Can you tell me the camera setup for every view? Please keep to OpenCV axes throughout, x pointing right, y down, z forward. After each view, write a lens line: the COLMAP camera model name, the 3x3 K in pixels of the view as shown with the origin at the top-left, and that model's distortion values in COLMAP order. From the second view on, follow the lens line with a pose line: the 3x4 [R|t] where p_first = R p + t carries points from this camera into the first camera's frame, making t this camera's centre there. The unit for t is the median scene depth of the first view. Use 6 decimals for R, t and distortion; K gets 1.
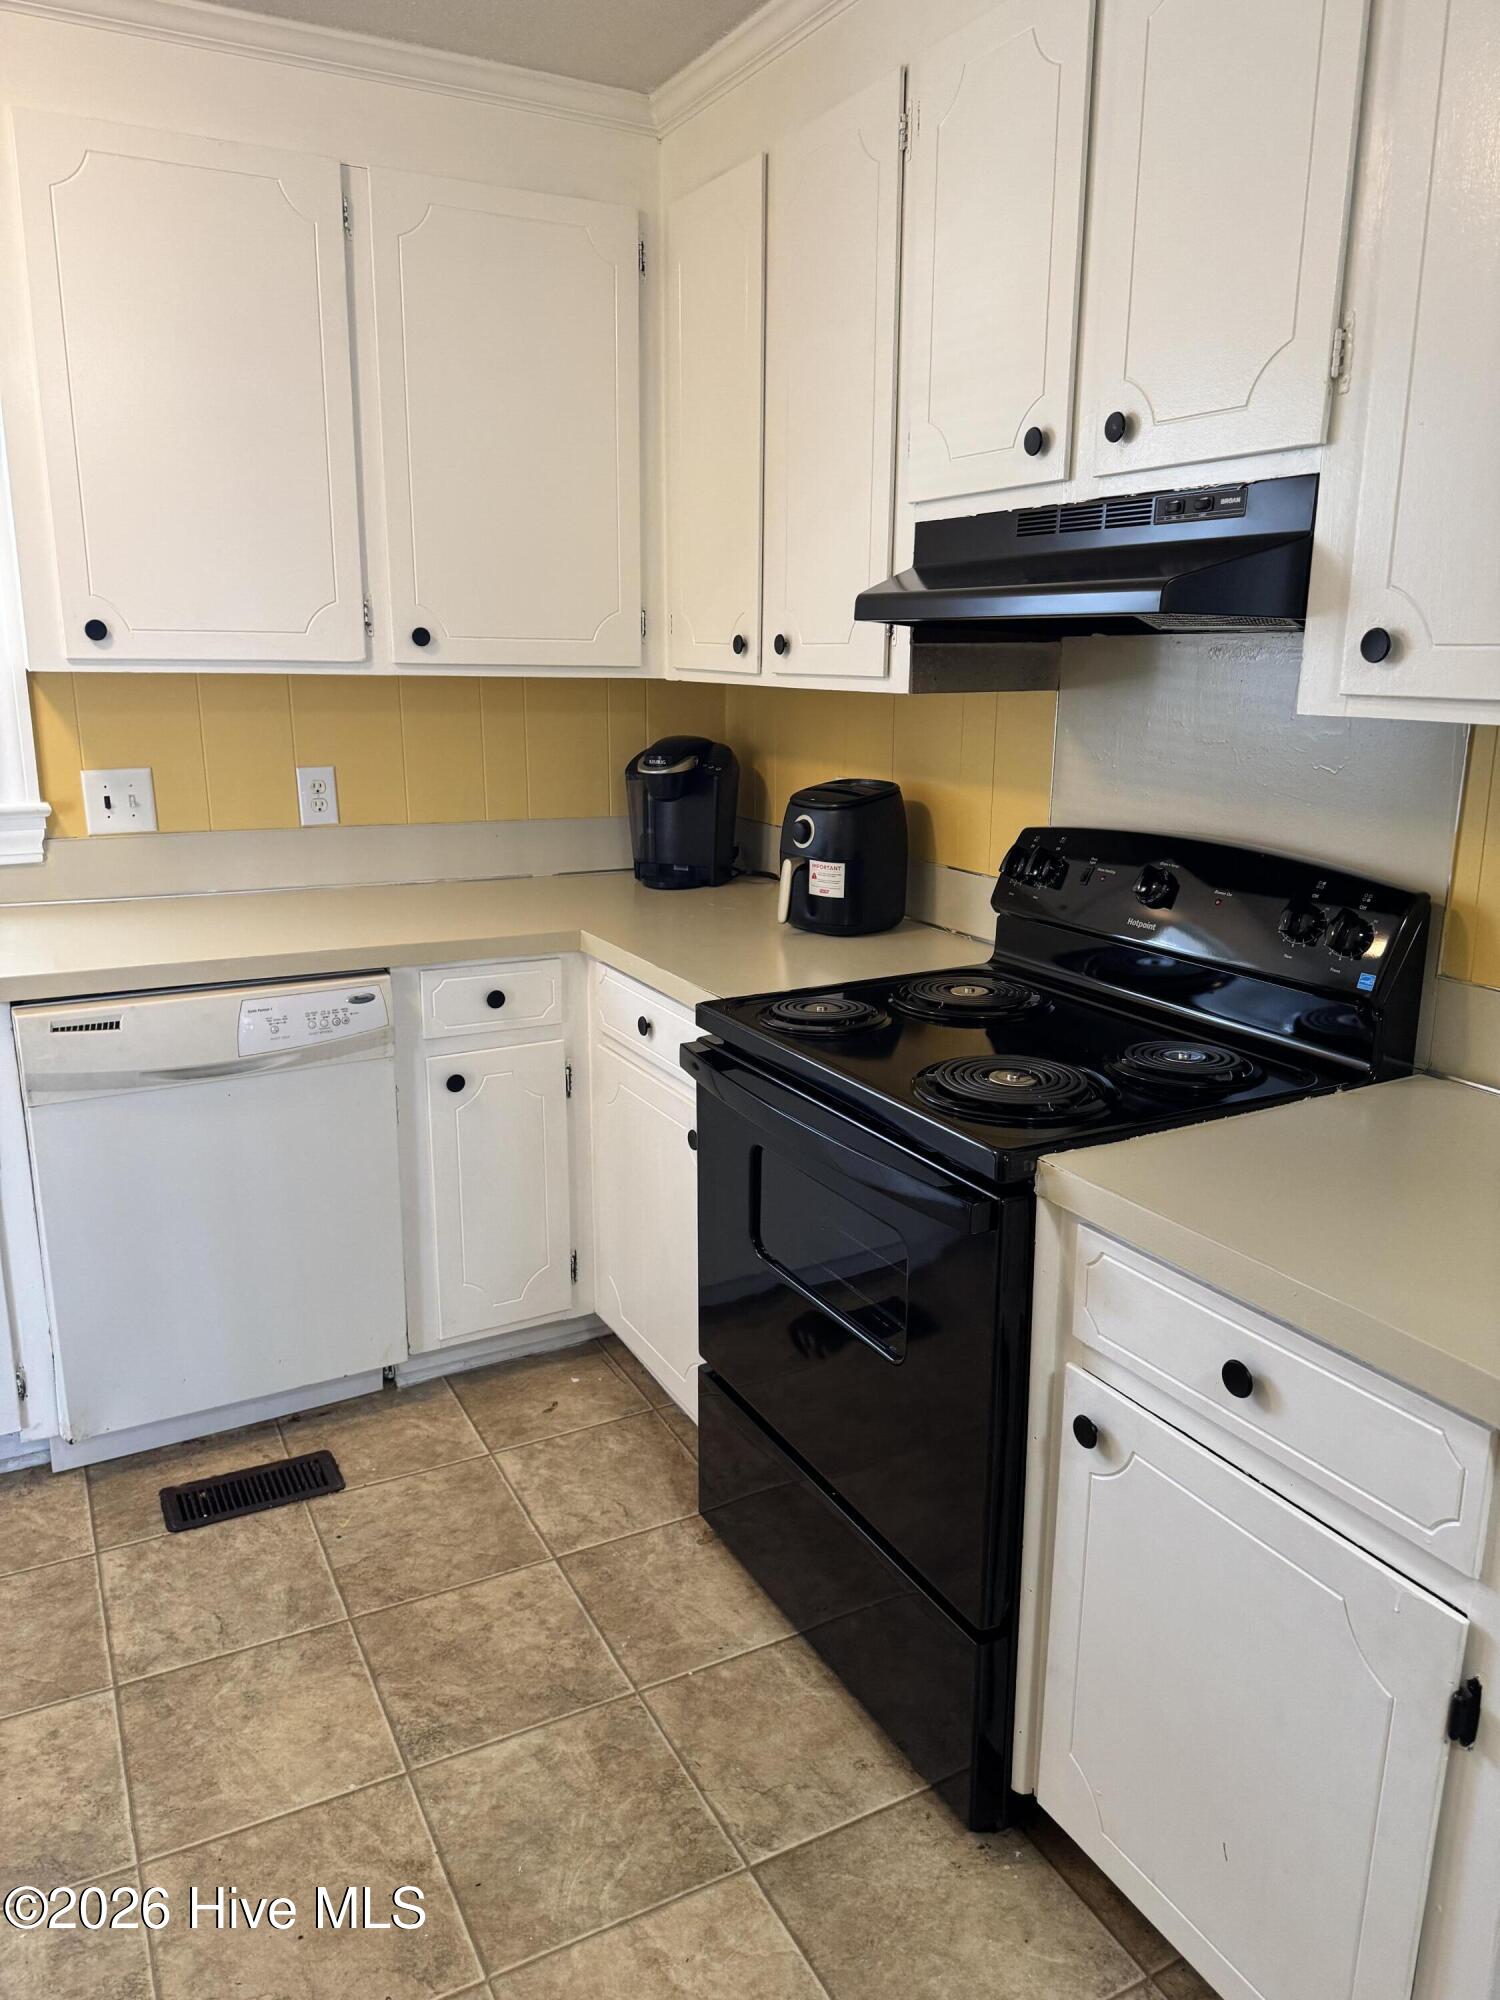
lens RADIAL K [[1397.2, 0, 755.4], [0, 1397.2, 1006.3], [0, 0, 1]] dist [0.000317, -0.019266]
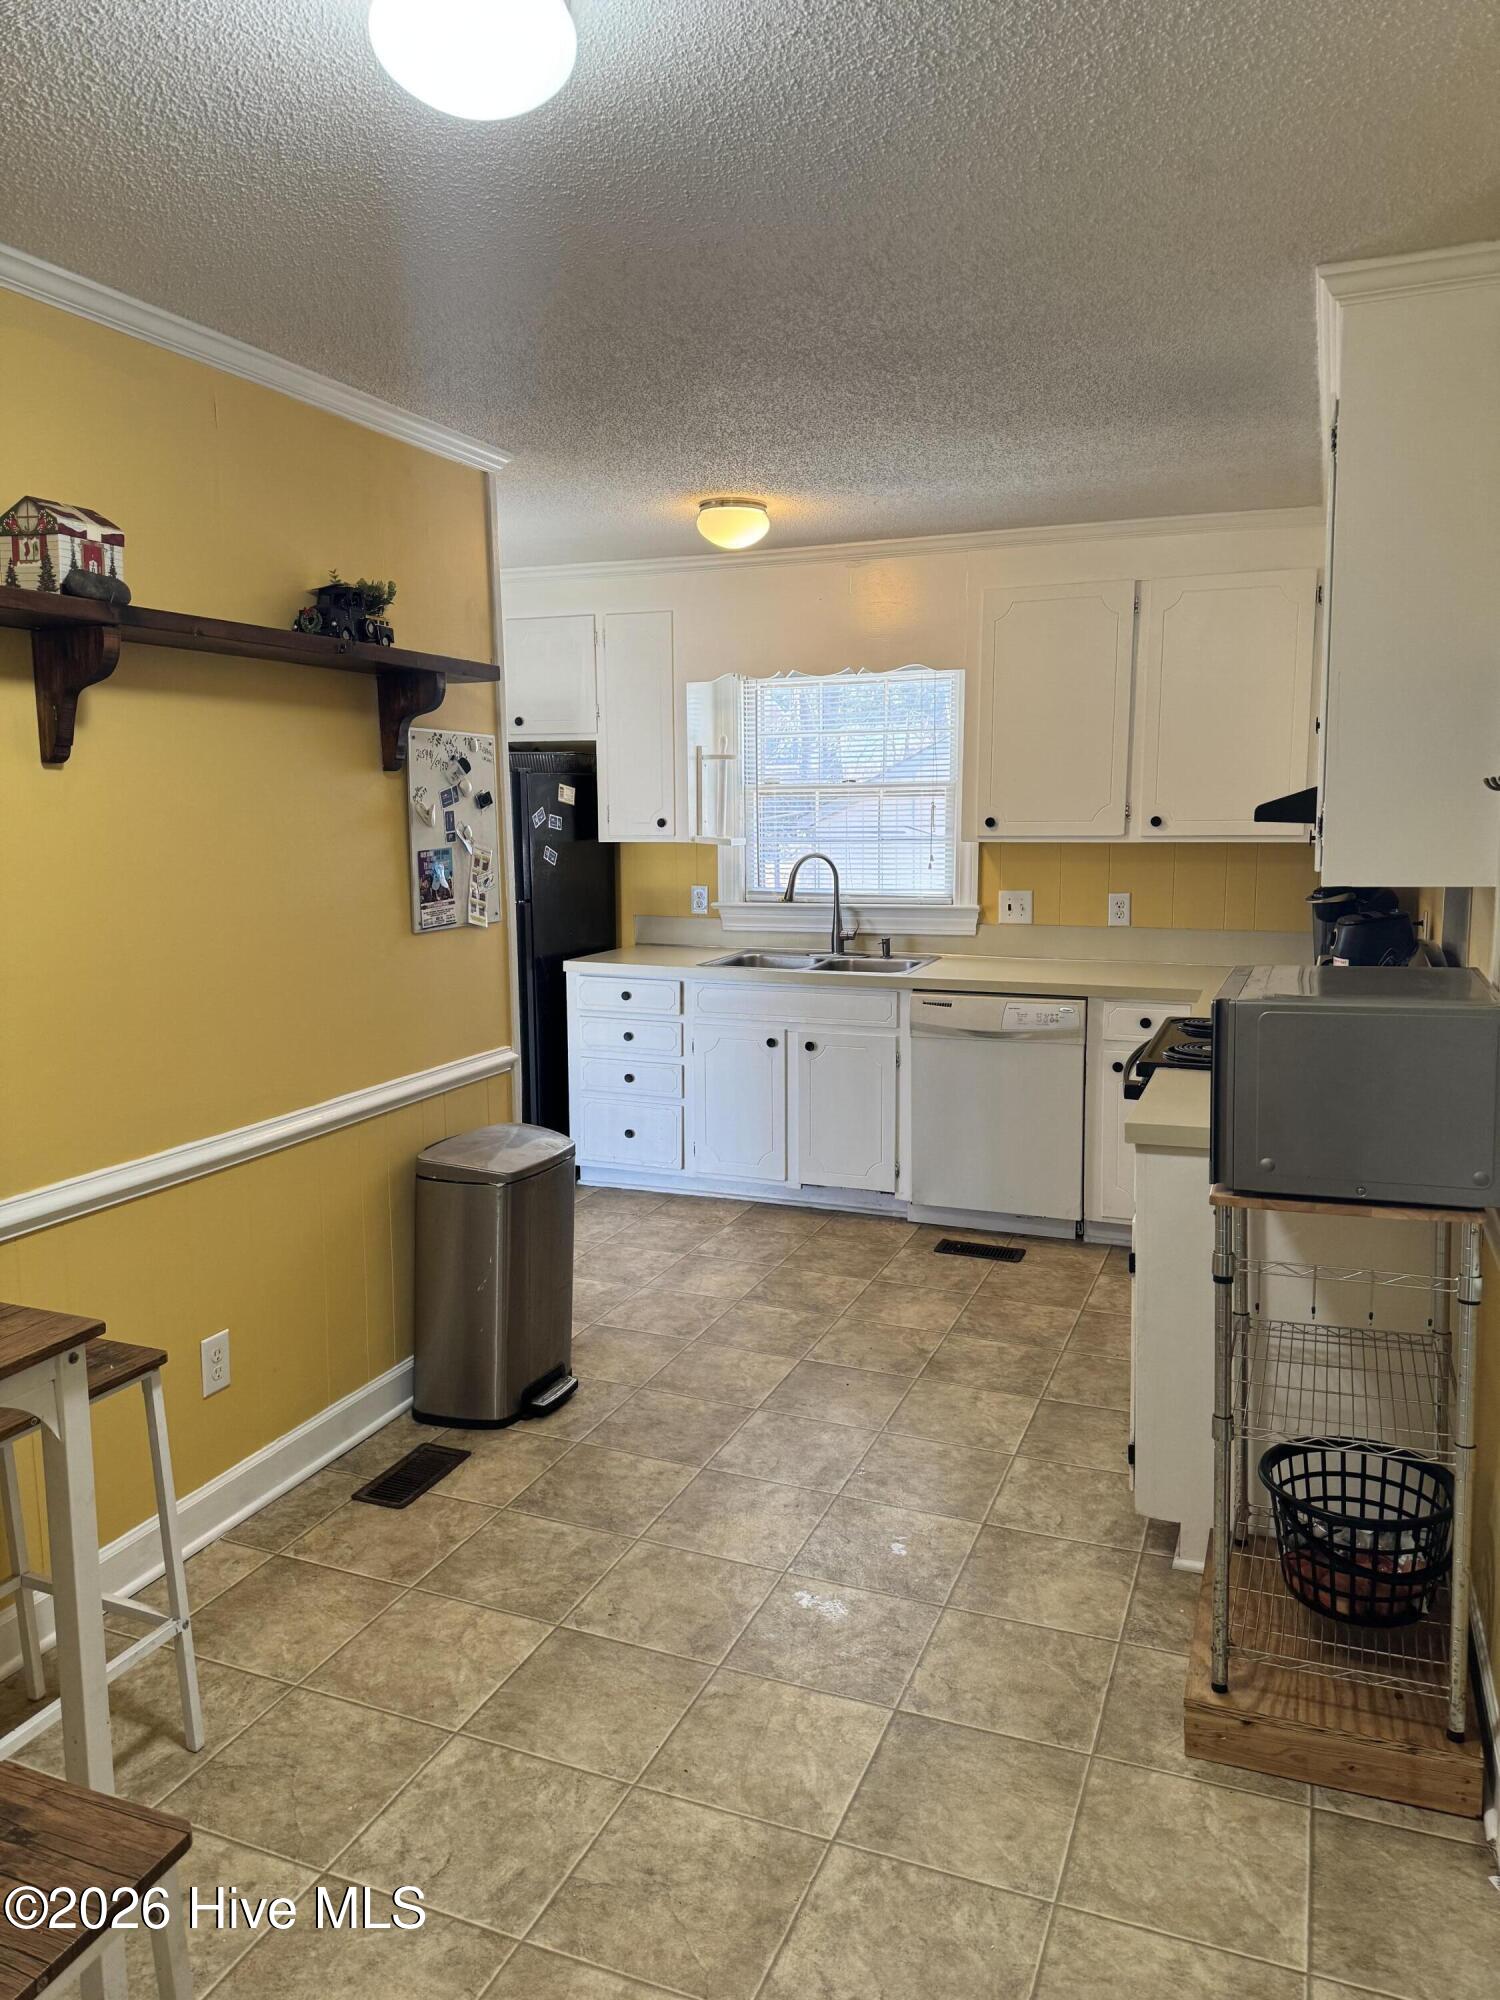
lens RADIAL K [[1397.2, 0, 745.7], [0, 1397.2, 993.1], [0, 0, 1]] dist [0.000317, -0.019266]
pose [[0.635417, 0.085793, -0.767388, 1.006251], [-0.169447, 0.985077, -0.030175, 0.114952], [0.753348, 0.149205, 0.640473, -0.623201]]
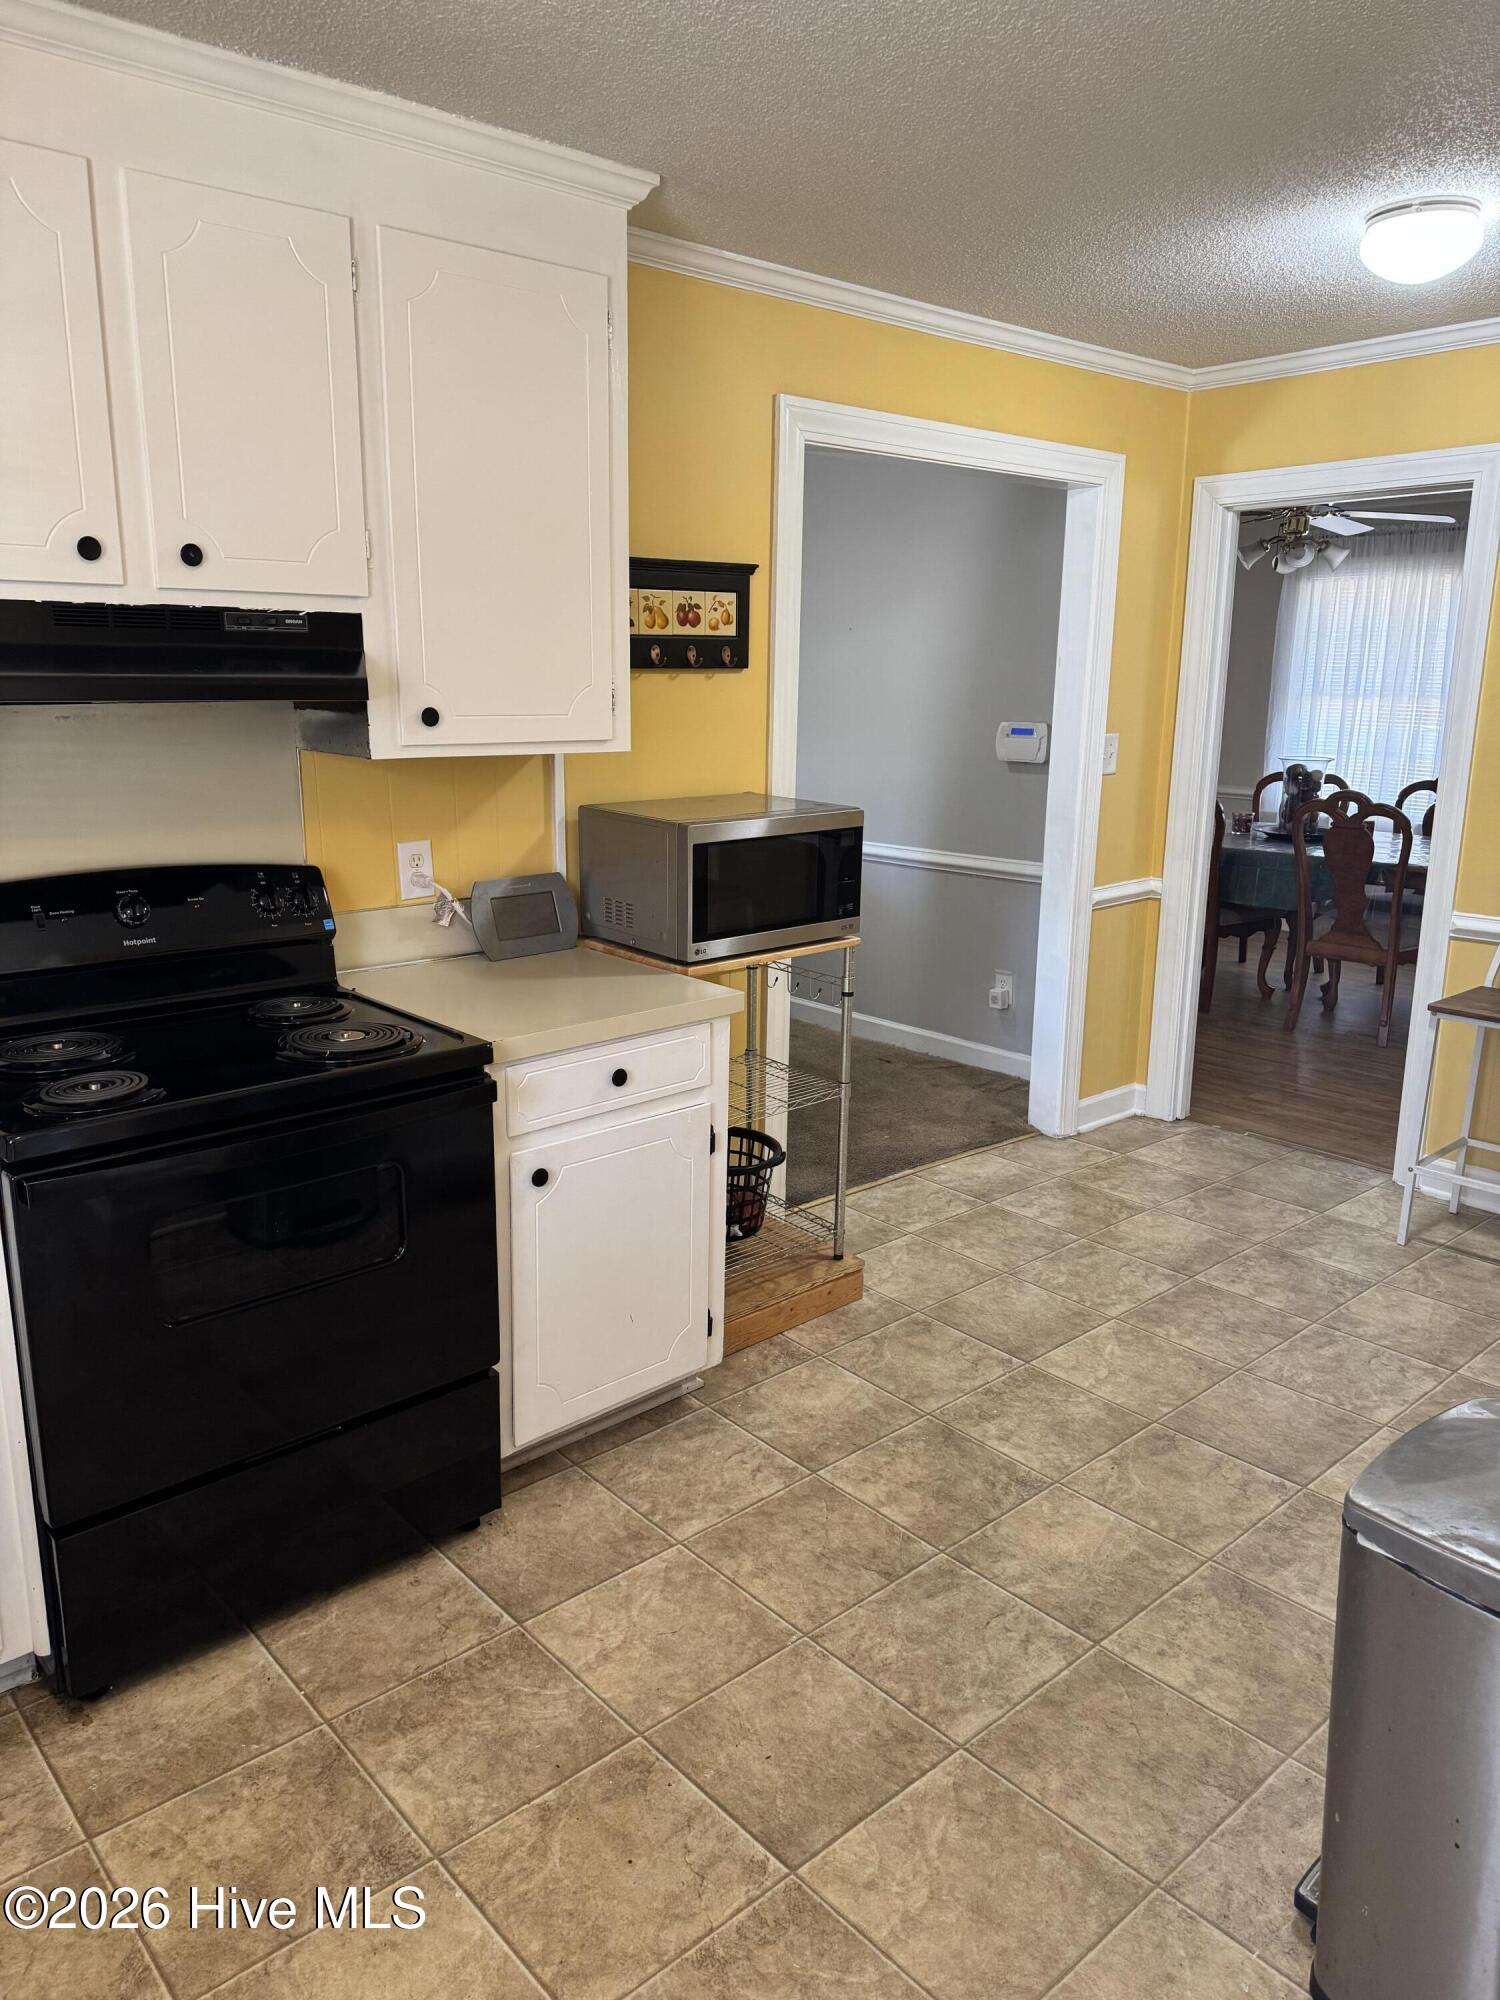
lens RADIAL K [[1397.2, 0, 746.3], [0, 1397.2, 1000.1], [0, 0, 1]] dist [0.000317, -0.019266]
pose [[-0.223185, -0.246092, 0.943200, -0.920751], [0.228190, 0.927531, 0.295999, -0.230623], [-0.947691, 0.281291, -0.150855, 0.639979]]
